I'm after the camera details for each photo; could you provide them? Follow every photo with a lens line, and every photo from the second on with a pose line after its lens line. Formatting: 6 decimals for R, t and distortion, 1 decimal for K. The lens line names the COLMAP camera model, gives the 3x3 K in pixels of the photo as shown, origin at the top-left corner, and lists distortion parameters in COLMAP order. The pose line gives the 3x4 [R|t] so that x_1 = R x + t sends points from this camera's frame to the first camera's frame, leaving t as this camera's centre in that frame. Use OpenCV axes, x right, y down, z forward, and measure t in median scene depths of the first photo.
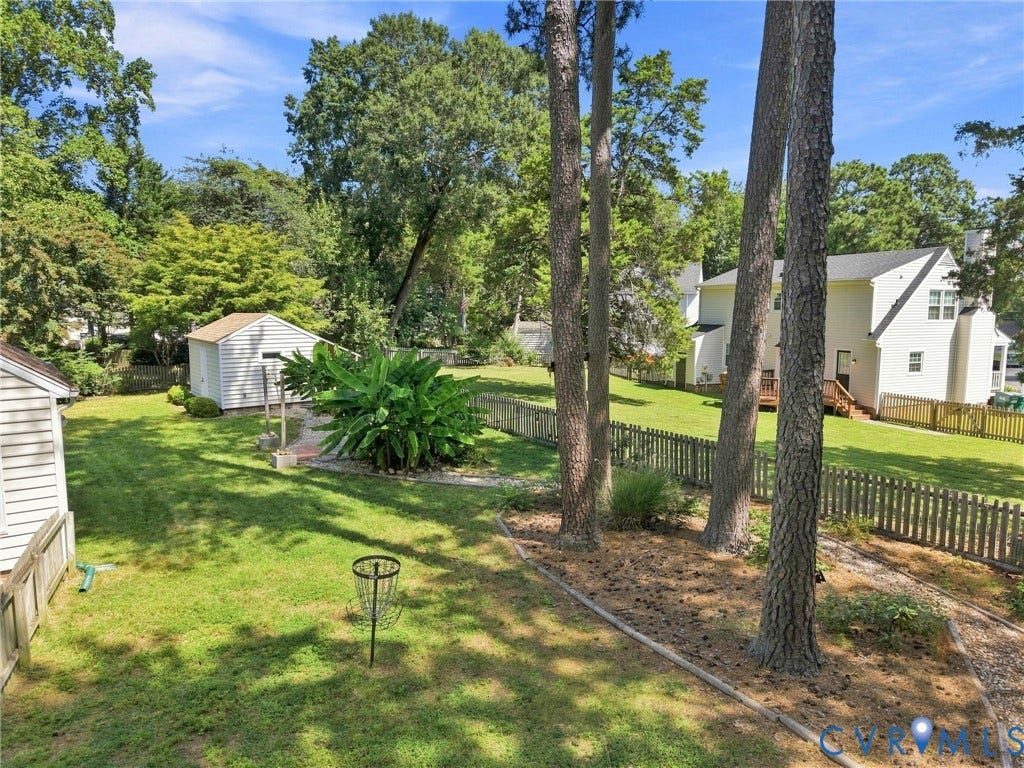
lens RADIAL K [[687.8, 0, 514.3], [0, 687.8, 382.7], [0, 0, 1]] dist [0.011289, -0.000273]
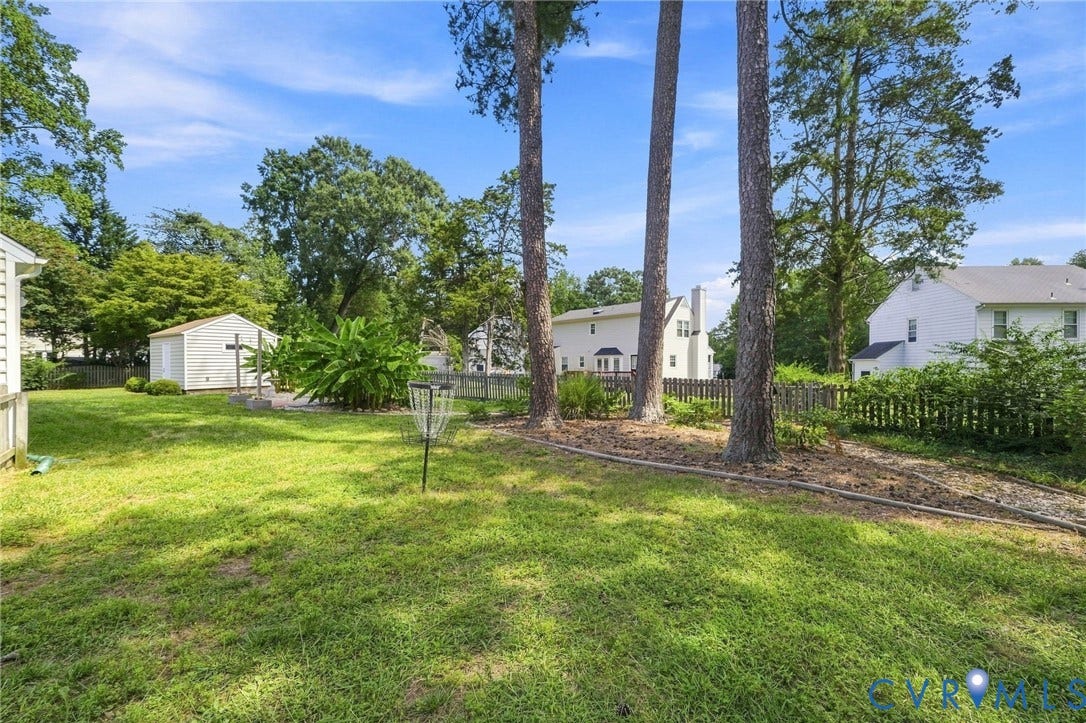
lens RADIAL K [[432.6, 0, 542.7], [0, 432.6, 364.5], [0, 0, 1]] dist [0.001437, -0.001160]
pose [[0.950297, -0.002407, 0.311336, -0.058019], [0.035890, 0.994151, -0.101860, 0.073955], [-0.309269, 0.107971, 0.944825, 0.085343]]
